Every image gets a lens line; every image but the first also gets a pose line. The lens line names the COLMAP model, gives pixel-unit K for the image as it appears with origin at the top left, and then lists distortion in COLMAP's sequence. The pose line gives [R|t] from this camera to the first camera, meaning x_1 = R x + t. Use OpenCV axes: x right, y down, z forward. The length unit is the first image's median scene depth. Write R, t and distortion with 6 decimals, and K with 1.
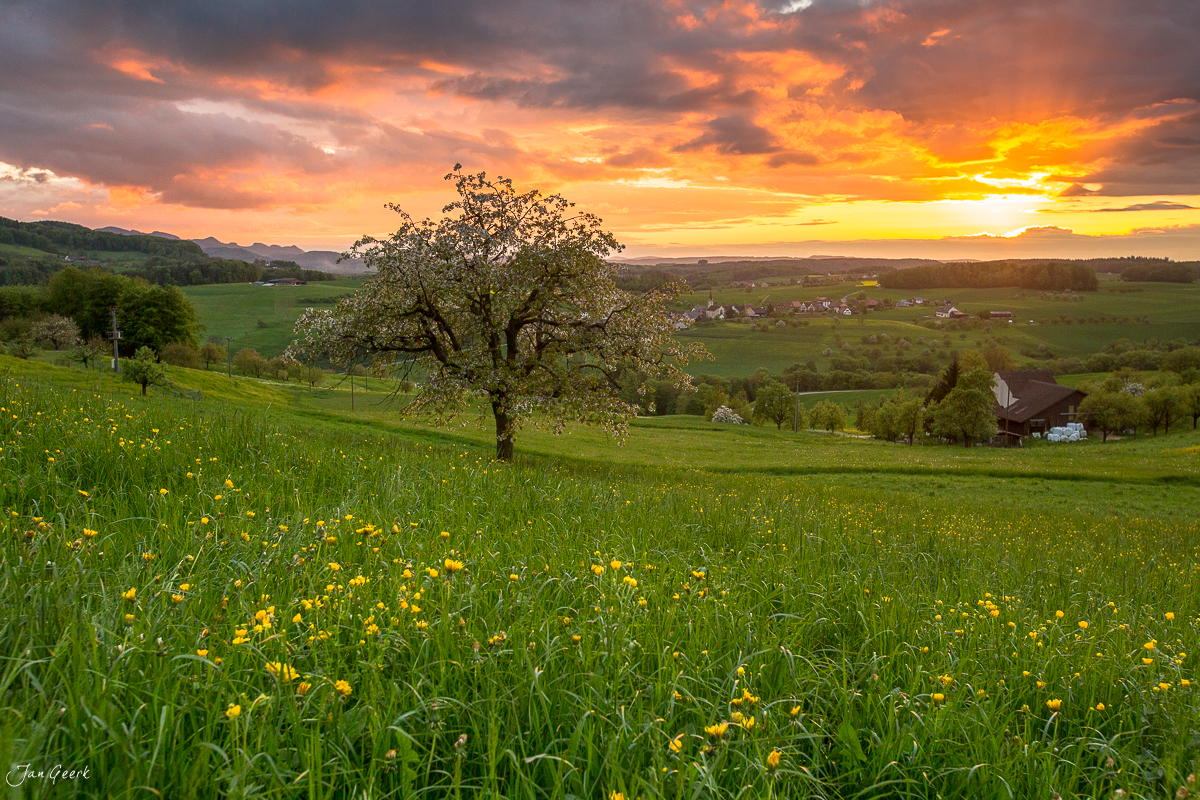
lens RADIAL K [[1048.0, 0, 596.7], [0, 1048.0, 441.0], [0, 0, 1]] dist [-0.001125, 0.007170]
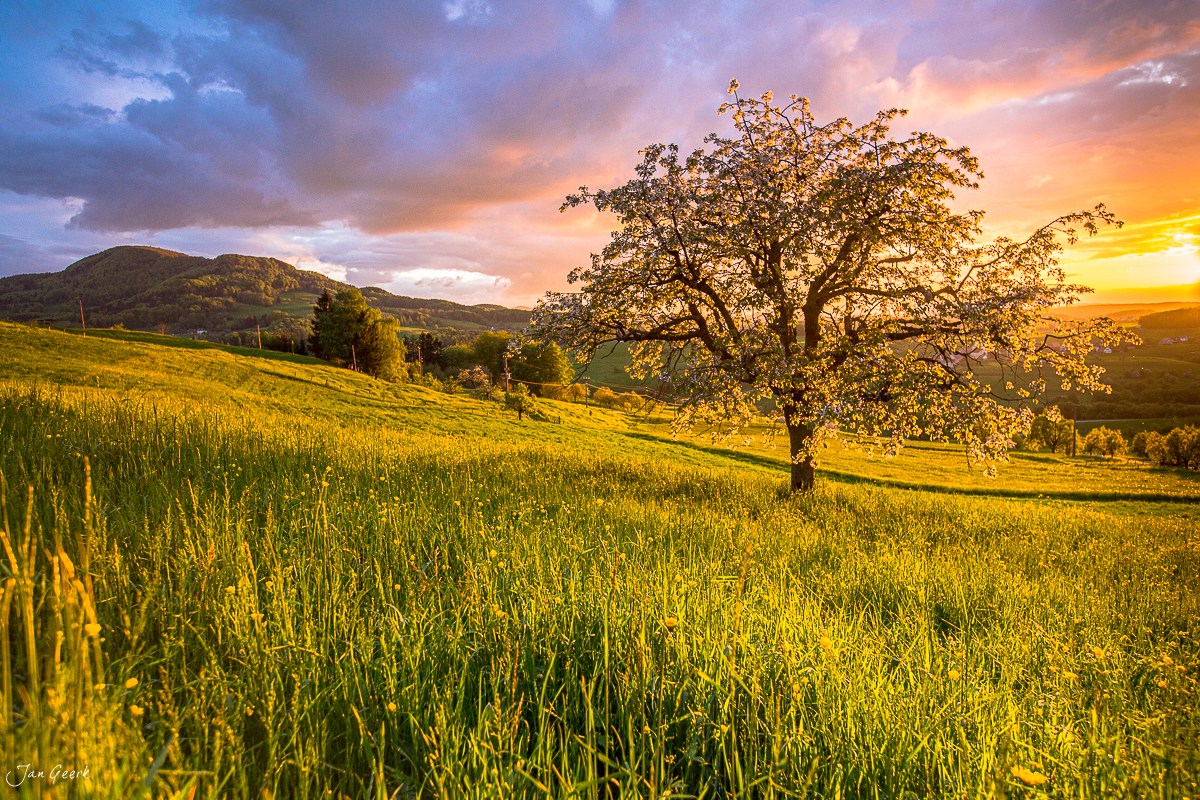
lens RADIAL K [[795.3, 0, 599.0], [0, 795.3, 396.5], [0, 0, 1]] dist [-0.008789, 0.000253]
pose [[0.944219, -0.006309, -0.329257, -0.010881], [-0.019203, 0.997060, -0.074176, -0.000830], [0.328757, 0.076361, 0.941322, 0.120485]]
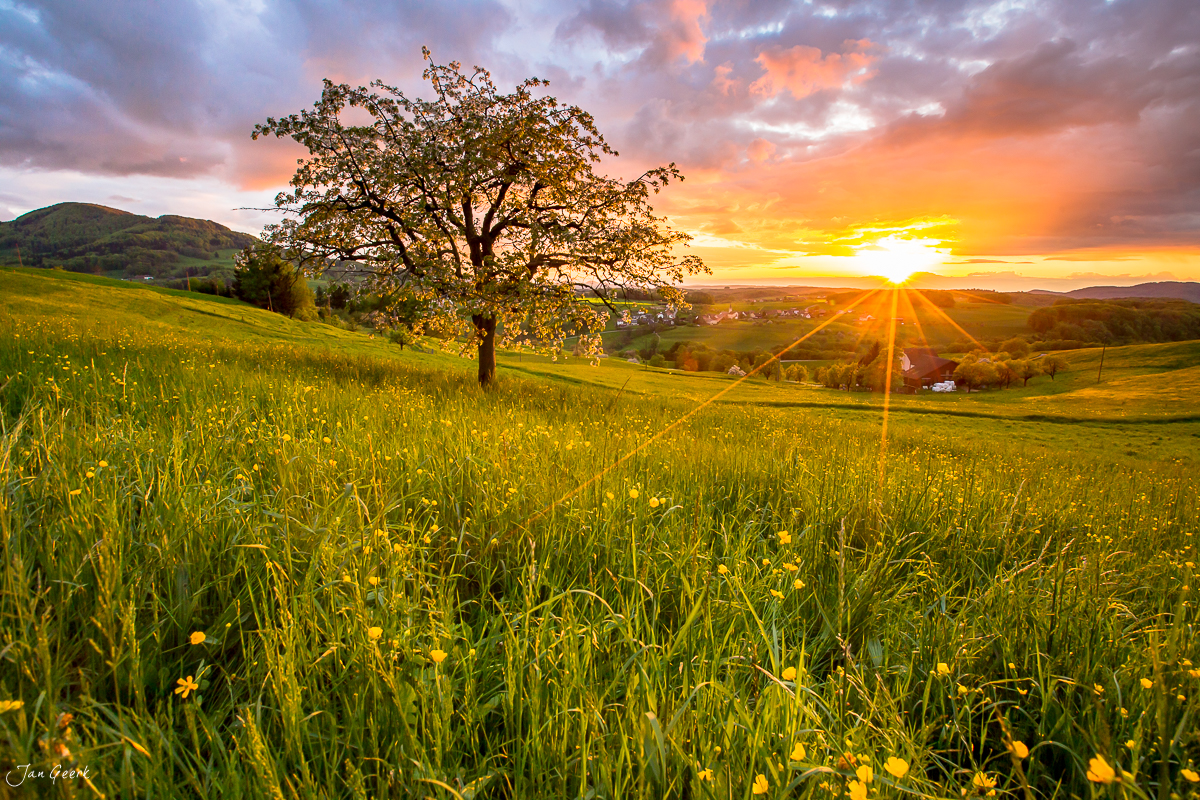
lens RADIAL K [[556.3, 0, 598.5], [0, 556.3, 404.5], [0, 0, 1]] dist [-0.031825, 0.006233]
pose [[0.992303, 0.031212, -0.119837, 0.020458], [-0.026867, 0.998928, 0.037703, 0.004677], [0.120885, -0.034193, 0.992077, 0.140573]]
